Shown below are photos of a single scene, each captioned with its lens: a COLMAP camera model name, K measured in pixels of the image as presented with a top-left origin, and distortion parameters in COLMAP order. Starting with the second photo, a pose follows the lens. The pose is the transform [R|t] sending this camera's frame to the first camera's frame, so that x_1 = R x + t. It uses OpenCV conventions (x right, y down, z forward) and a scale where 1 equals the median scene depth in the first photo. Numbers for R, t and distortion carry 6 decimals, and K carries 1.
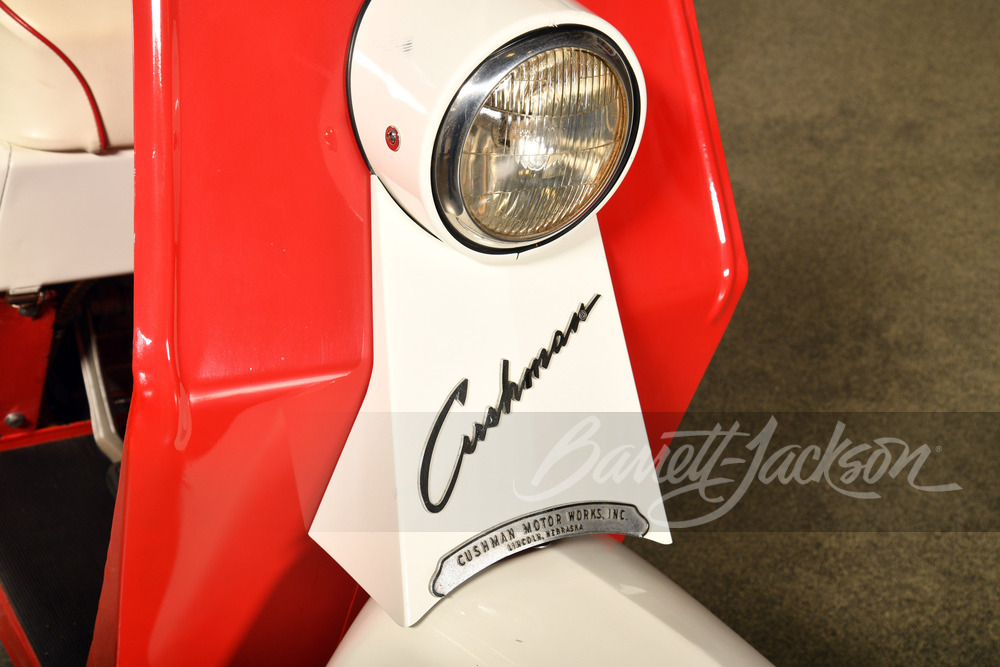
lens RADIAL K [[1438.3, 0, 501.1], [0, 1438.3, 334.5], [0, 0, 1]] dist [0.258112, 0.000000]
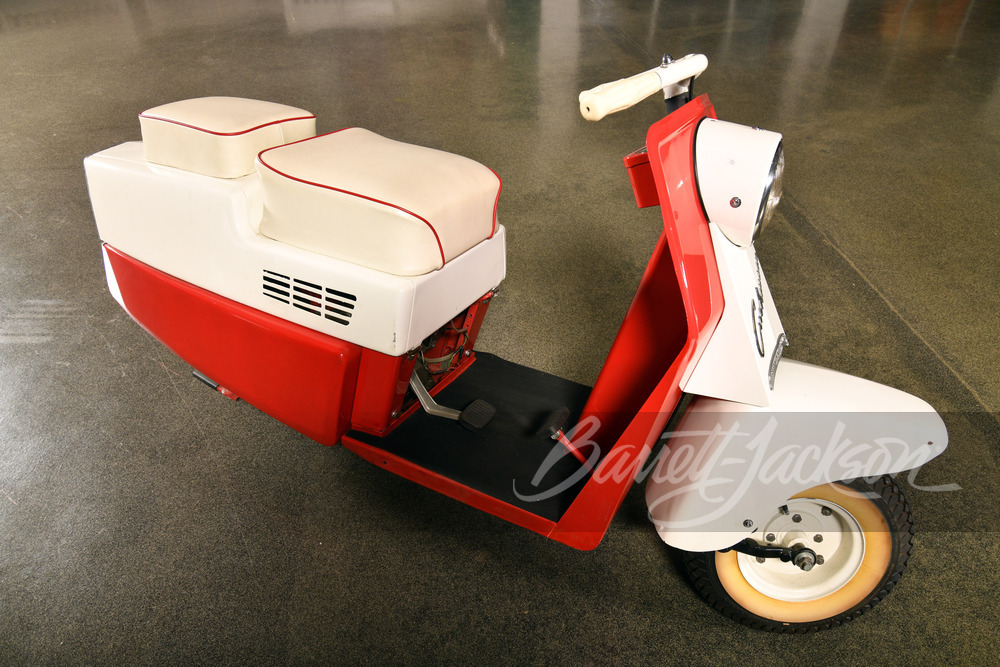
lens RADIAL K [[640.2, 0, 493.7], [0, 640.2, 336.4], [0, 0, 1]] dist [-0.084073, 0.023300]
pose [[0.875693, -0.318523, 0.362910, -0.421512], [0.301972, 0.947719, 0.103154, -0.079626], [-0.376794, 0.019258, 0.926097, 0.132189]]
